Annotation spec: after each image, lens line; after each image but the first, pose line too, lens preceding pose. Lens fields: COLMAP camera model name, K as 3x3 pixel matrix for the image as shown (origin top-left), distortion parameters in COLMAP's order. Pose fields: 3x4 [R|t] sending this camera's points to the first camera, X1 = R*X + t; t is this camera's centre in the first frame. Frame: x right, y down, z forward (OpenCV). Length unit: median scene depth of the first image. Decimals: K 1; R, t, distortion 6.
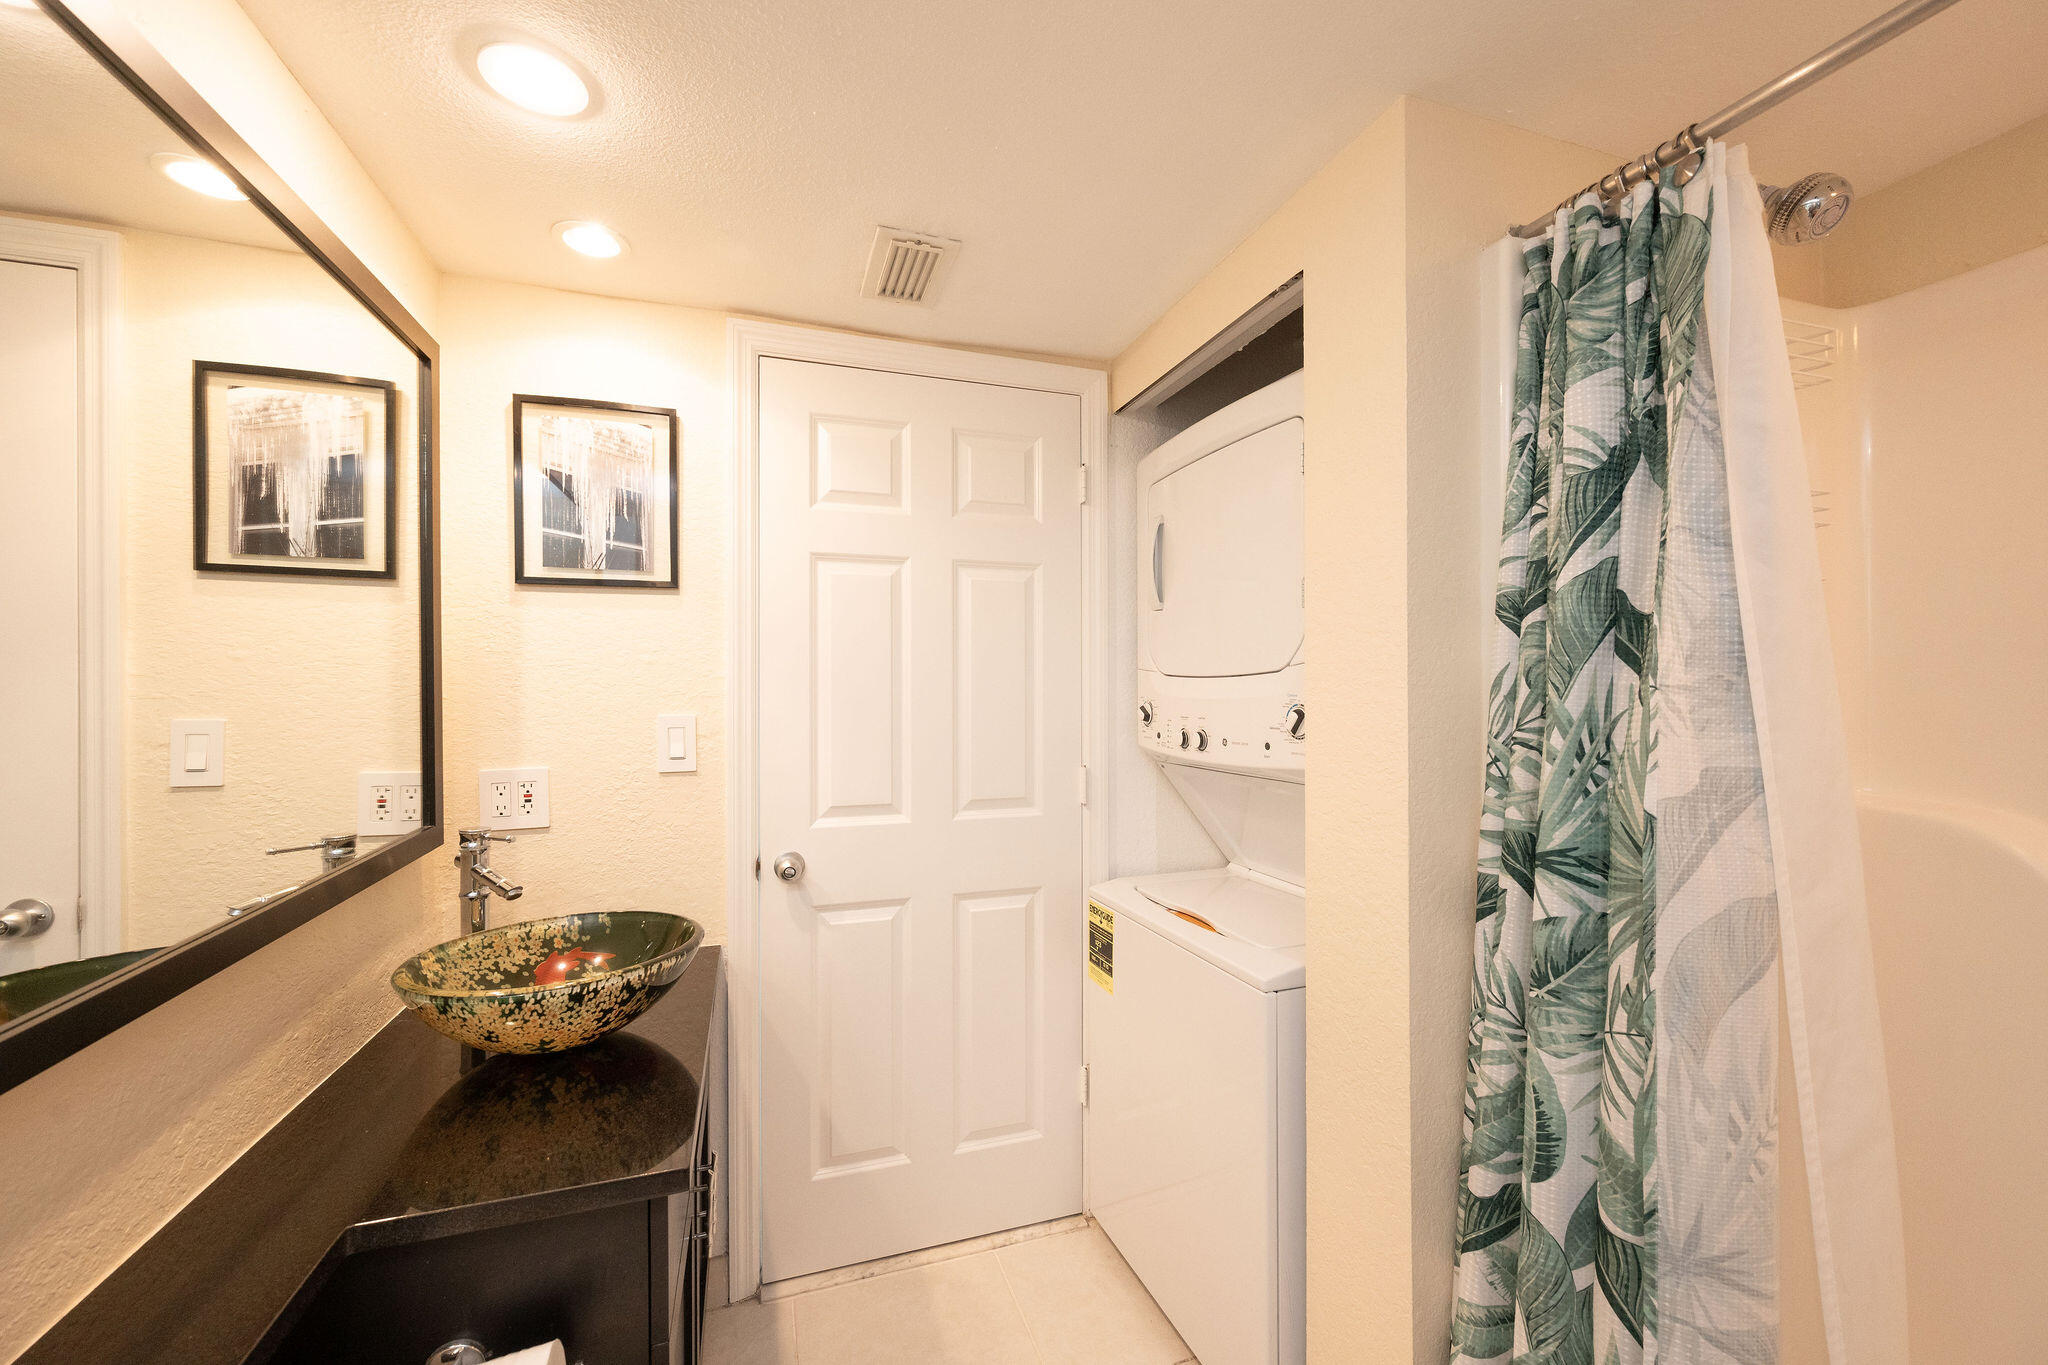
lens RADIAL K [[805.5, 0, 1036.0], [0, 805.5, 691.6], [0, 0, 1]] dist [0.000191, 0.000152]
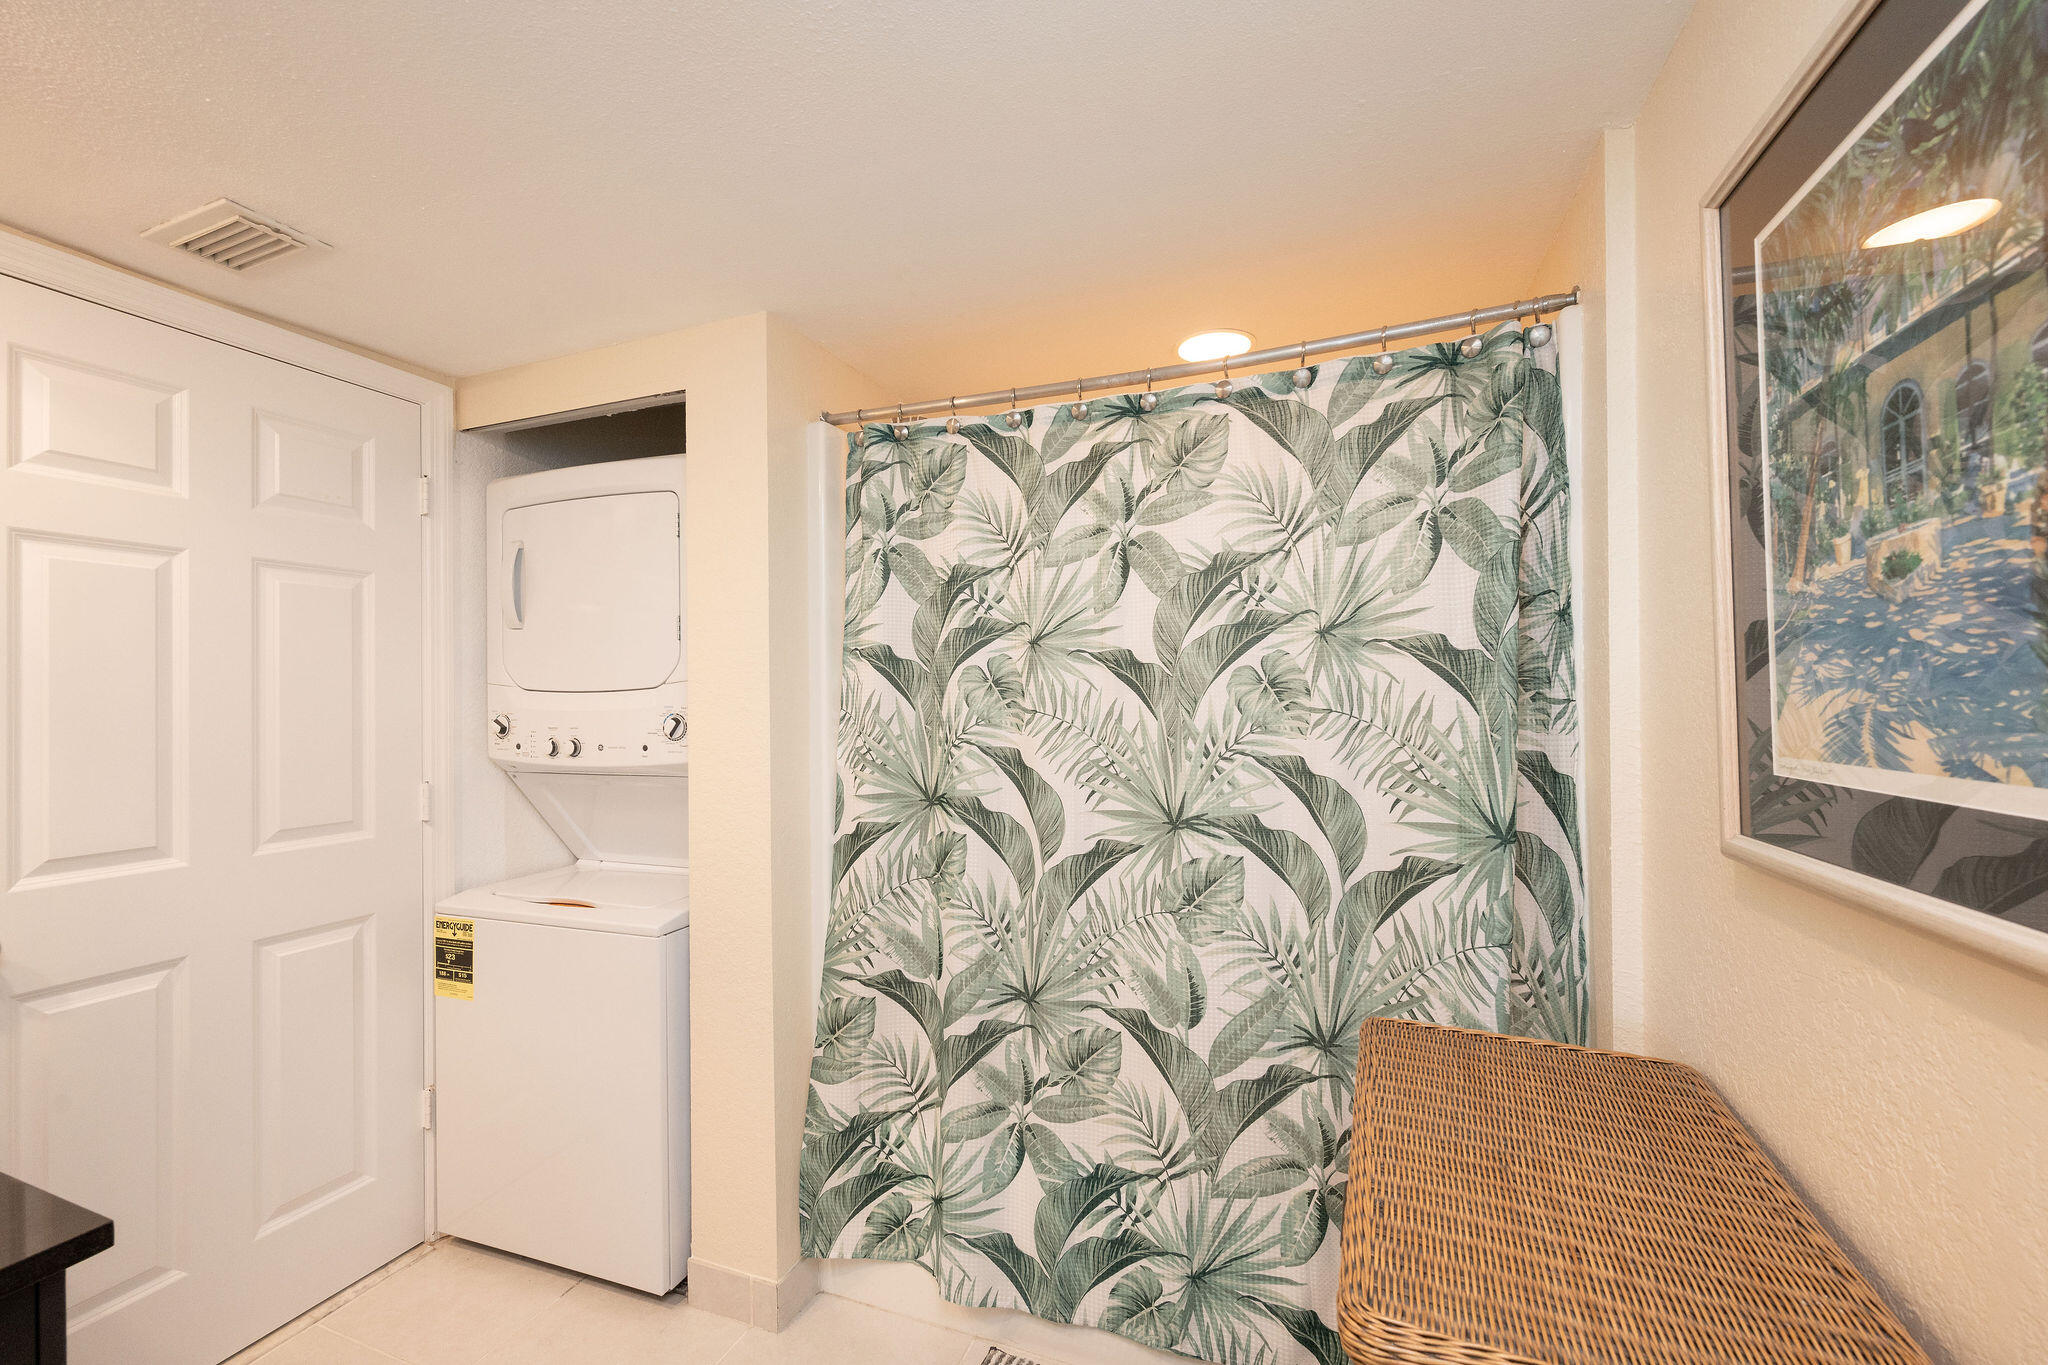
lens RADIAL K [[805.5, 0, 1020.9], [0, 805.5, 684.9], [0, 0, 1]] dist [0.000191, 0.000152]
pose [[0.652148, 0.005766, 0.758070, -0.224768], [0.008439, 0.999854, -0.014866, -0.005475], [-0.758045, 0.016092, 0.652004, -0.203046]]
